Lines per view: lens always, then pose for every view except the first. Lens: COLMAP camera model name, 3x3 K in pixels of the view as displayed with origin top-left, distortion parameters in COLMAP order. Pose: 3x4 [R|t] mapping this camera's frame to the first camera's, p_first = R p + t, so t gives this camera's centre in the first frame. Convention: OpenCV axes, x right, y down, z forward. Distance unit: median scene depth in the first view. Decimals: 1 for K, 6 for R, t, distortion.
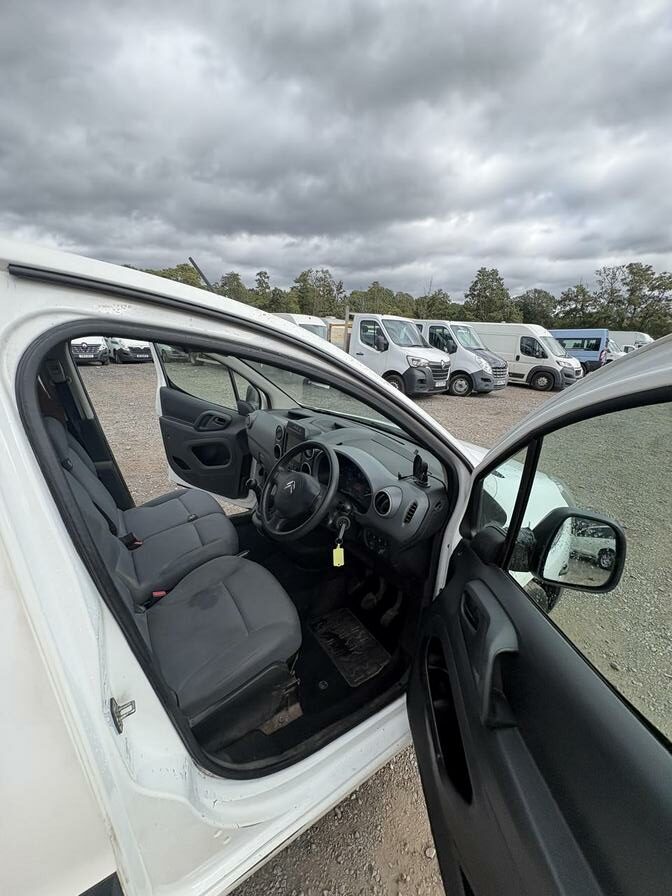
lens RADIAL K [[358.3, 0, 335.1], [0, 358.3, 446.8], [0, 0, 1]] dist [0.000060, 0.000422]
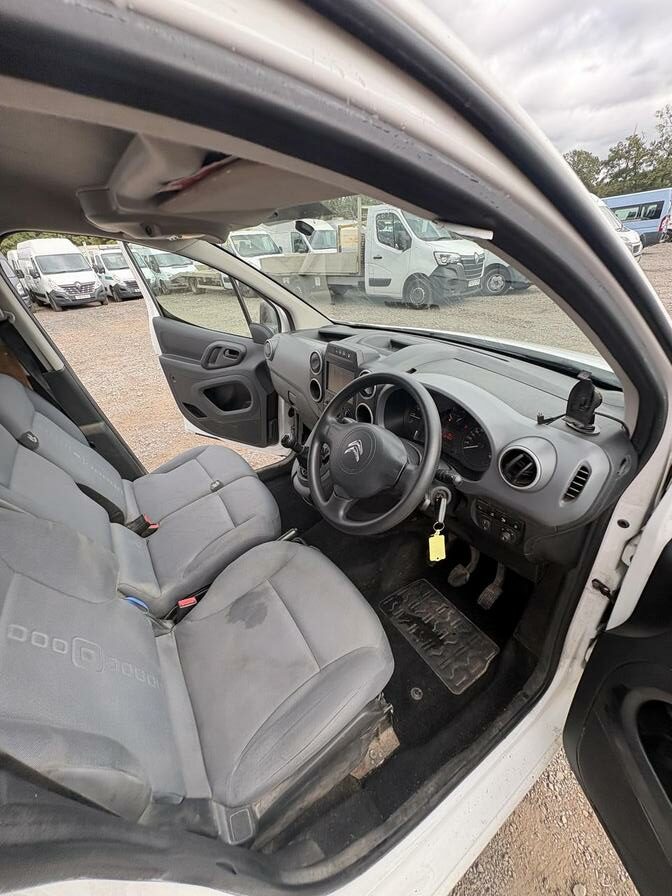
lens RADIAL K [[354.4, 0, 336.3], [0, 354.4, 447.3], [0, 0, 1]] dist [0.008581, -0.000209]
pose [[0.993816, -0.089354, -0.065923, -0.079340], [0.101487, 0.971832, 0.212704, -0.019905], [0.045060, -0.218079, 0.974890, 0.270720]]
